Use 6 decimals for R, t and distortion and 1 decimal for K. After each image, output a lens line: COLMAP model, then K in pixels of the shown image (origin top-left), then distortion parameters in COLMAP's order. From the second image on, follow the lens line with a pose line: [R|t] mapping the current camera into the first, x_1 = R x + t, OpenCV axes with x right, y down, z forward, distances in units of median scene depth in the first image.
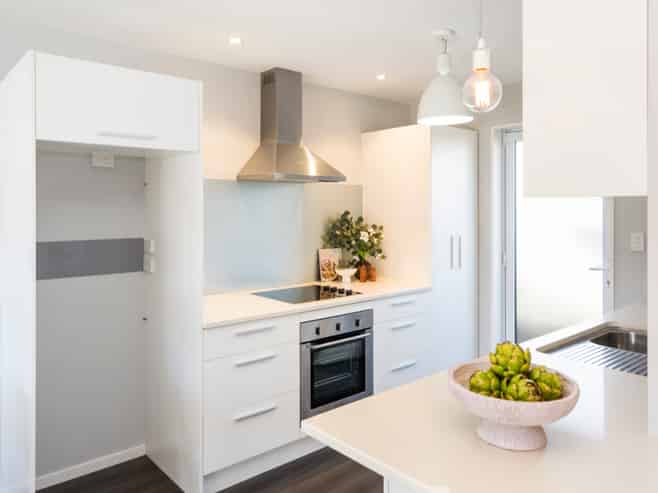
lens RADIAL K [[520.1, 0, 330.9], [0, 520.1, 202.7], [0, 0, 1]] dist [0.051763, 0.000842]
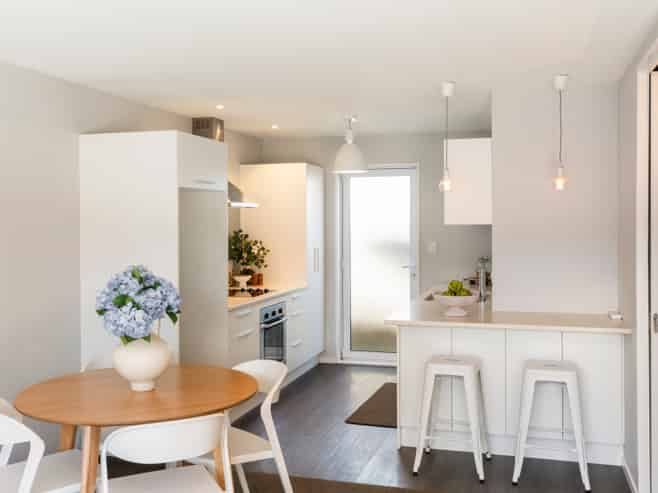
lens RADIAL K [[723.6, 0, 325.7], [0, 723.6, 204.7], [0, 0, 1]] dist [0.218019, 0.006472]
pose [[0.854453, 0.006300, 0.519491, -0.701854], [0.000300, 0.999920, -0.012619, -0.021502], [-0.519529, 0.010939, 0.854383, -0.585768]]
